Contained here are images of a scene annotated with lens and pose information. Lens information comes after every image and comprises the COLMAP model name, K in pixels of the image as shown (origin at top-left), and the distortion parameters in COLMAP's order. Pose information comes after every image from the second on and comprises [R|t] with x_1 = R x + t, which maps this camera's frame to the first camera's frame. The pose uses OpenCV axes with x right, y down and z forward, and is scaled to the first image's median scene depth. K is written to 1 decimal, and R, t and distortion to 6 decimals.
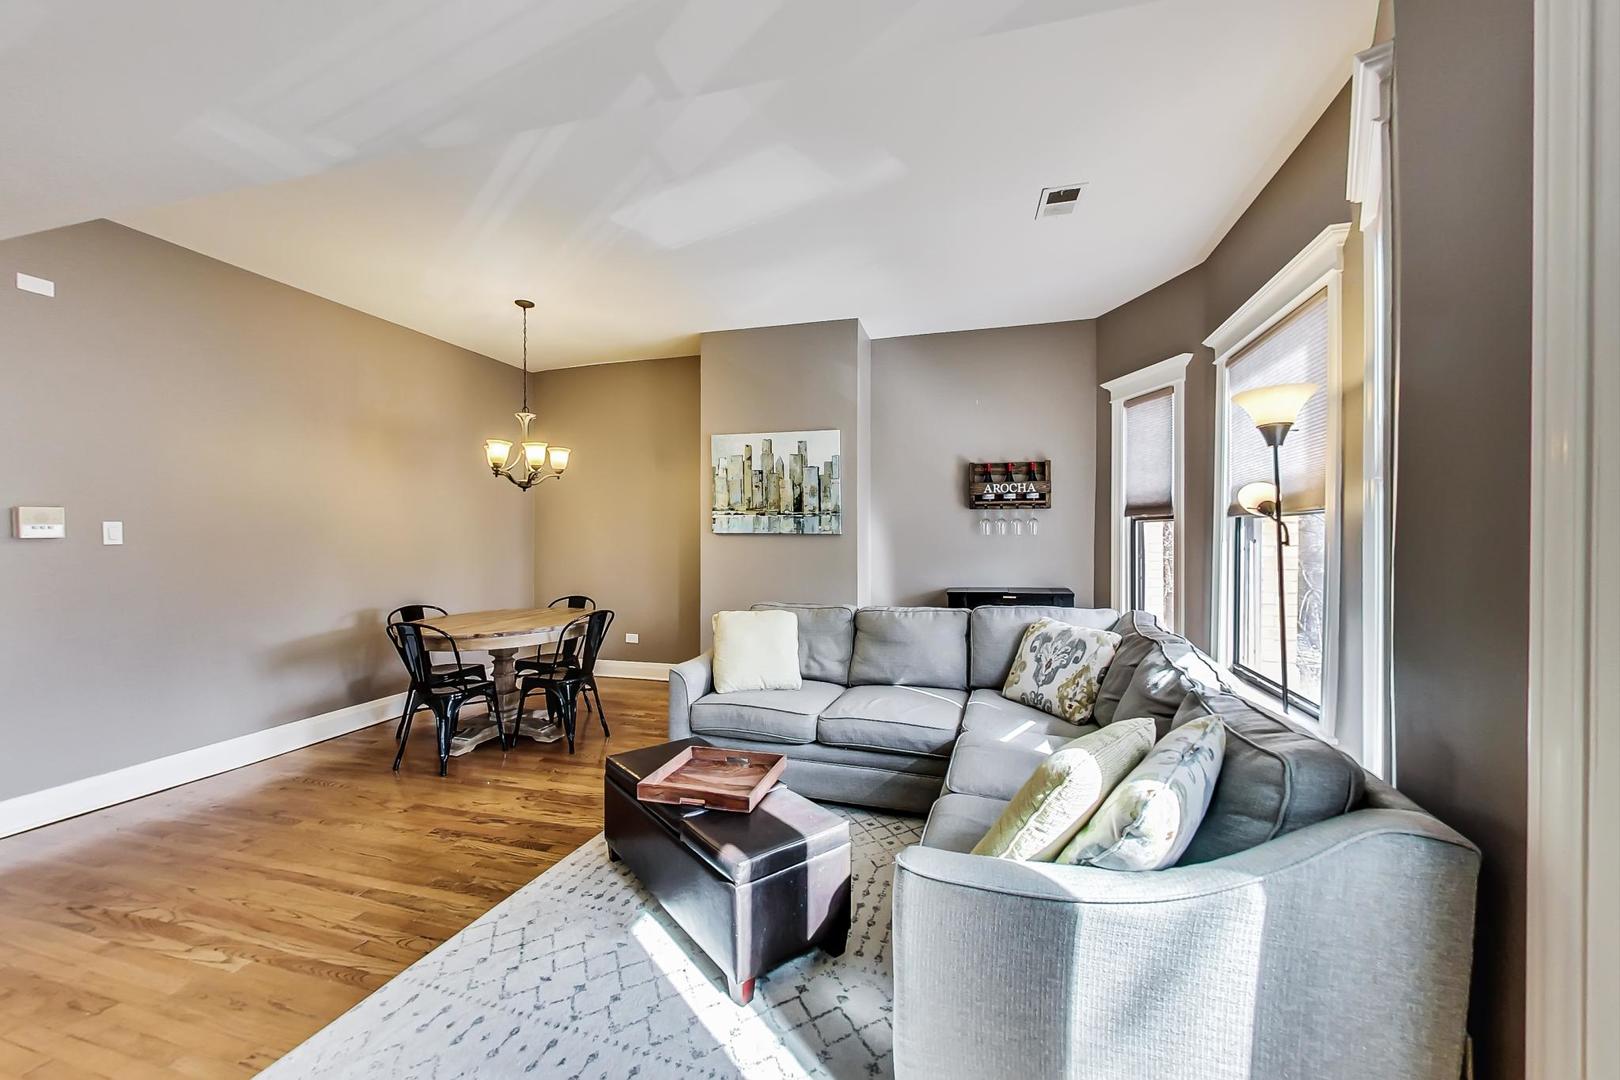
lens RADIAL K [[625.3, 0, 816.1], [0, 625.3, 535.6], [0, 0, 1]] dist [0.025718, -0.009653]
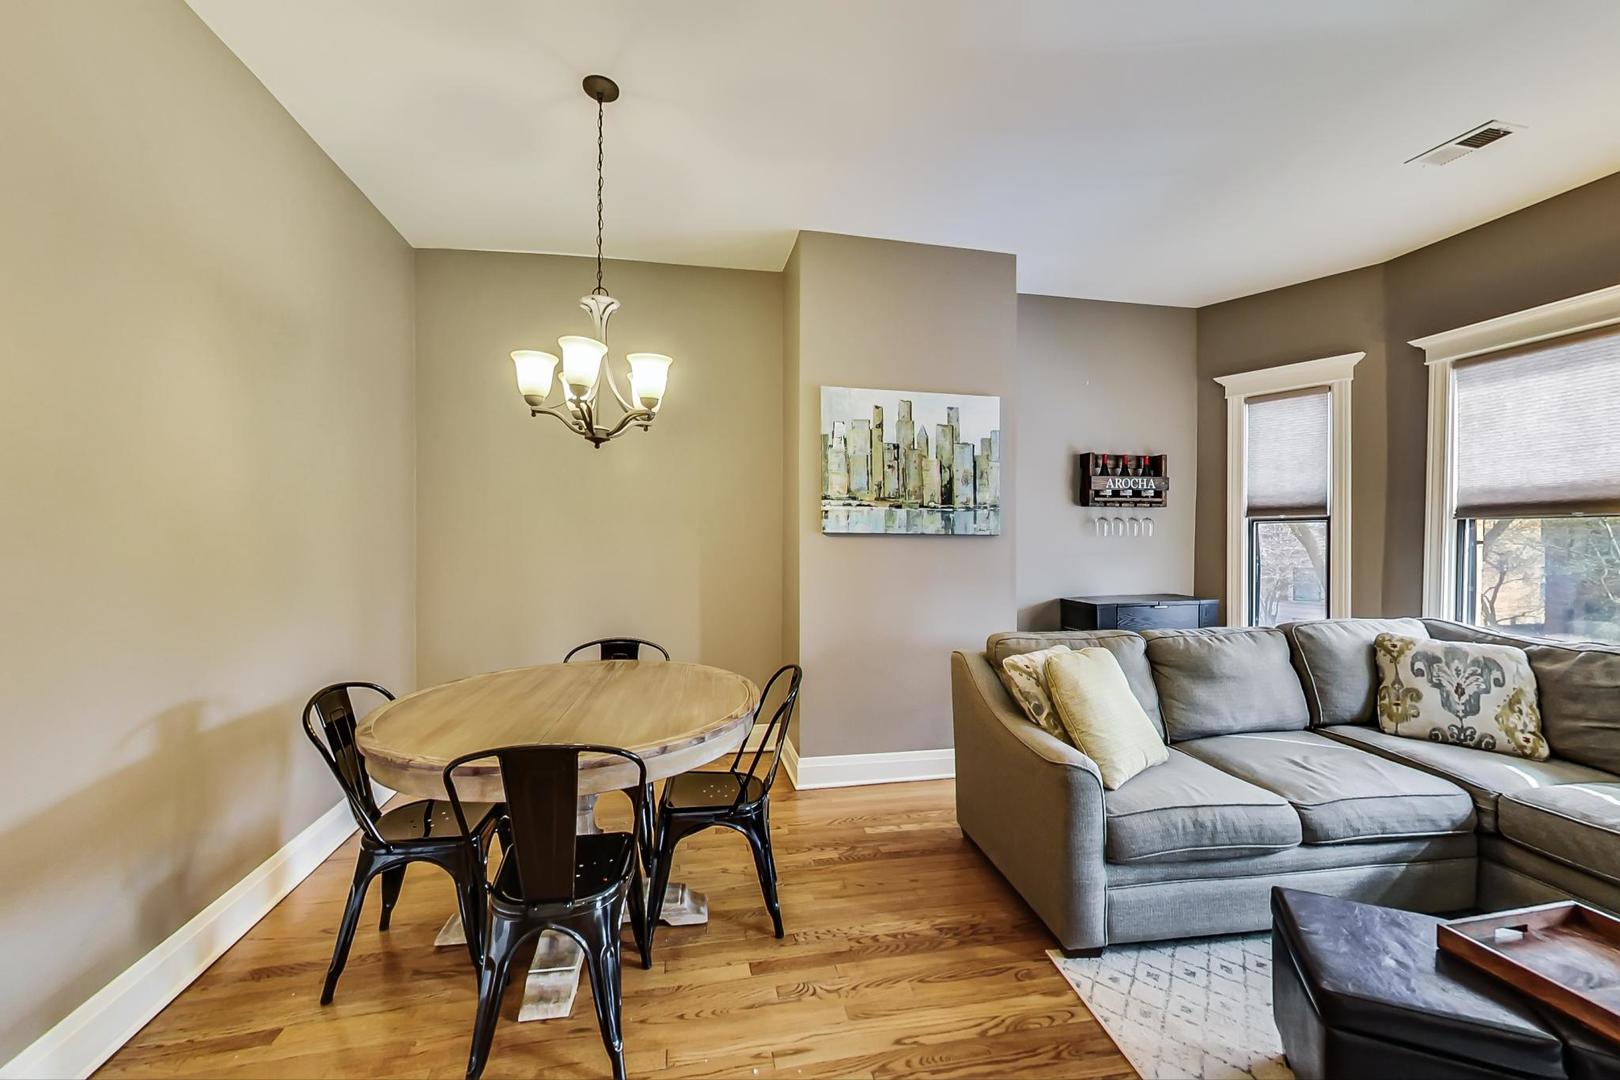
lens RADIAL K [[633.9, 0, 814.0], [0, 633.9, 539.6], [0, 0, 1]] dist [0.000855, -0.000022]
pose [[0.888463, -0.000643, 0.458948, -0.506636], [-0.001009, 0.999994, 0.003354, 0.001071], [-0.458948, -0.003443, 0.888457, 0.414879]]
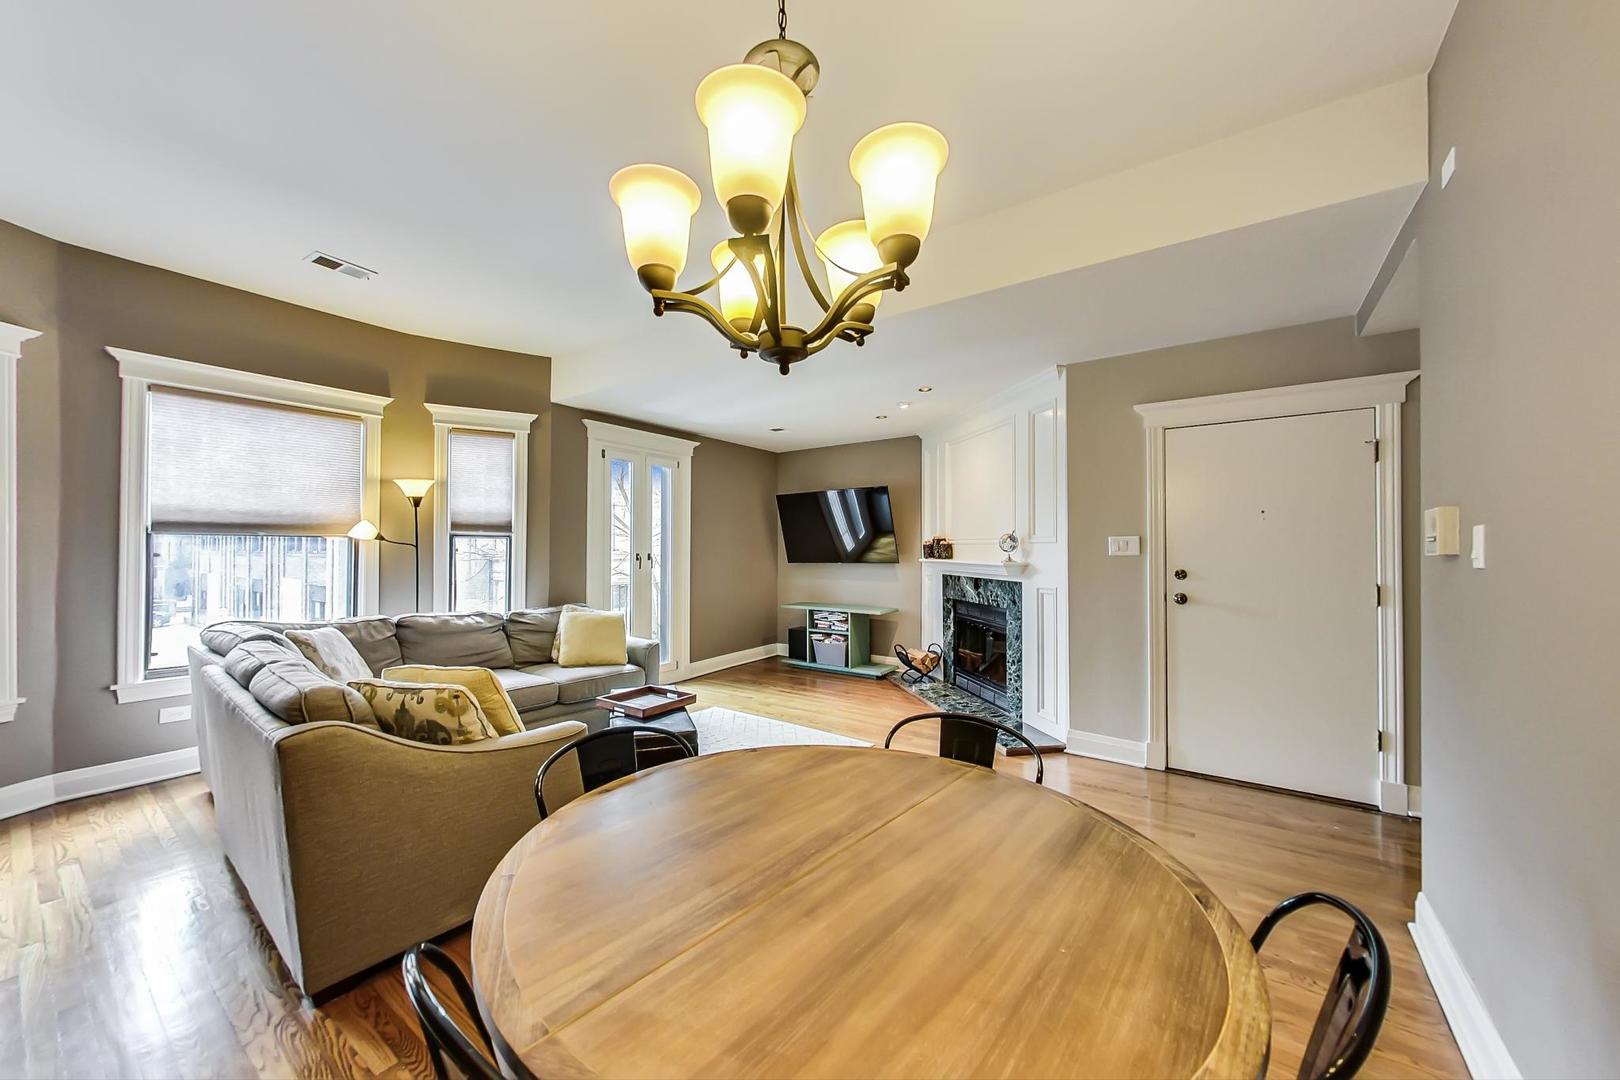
lens RADIAL K [[594.8, 0, 795.0], [0, 594.8, 544.0], [0, 0, 1]] dist [-0.000782, -0.000262]
pose [[-0.939606, -0.000791, 0.342258, -0.510732], [-0.004529, 0.999939, -0.010123, -0.003706], [-0.342229, -0.011061, -0.939551, 1.162037]]
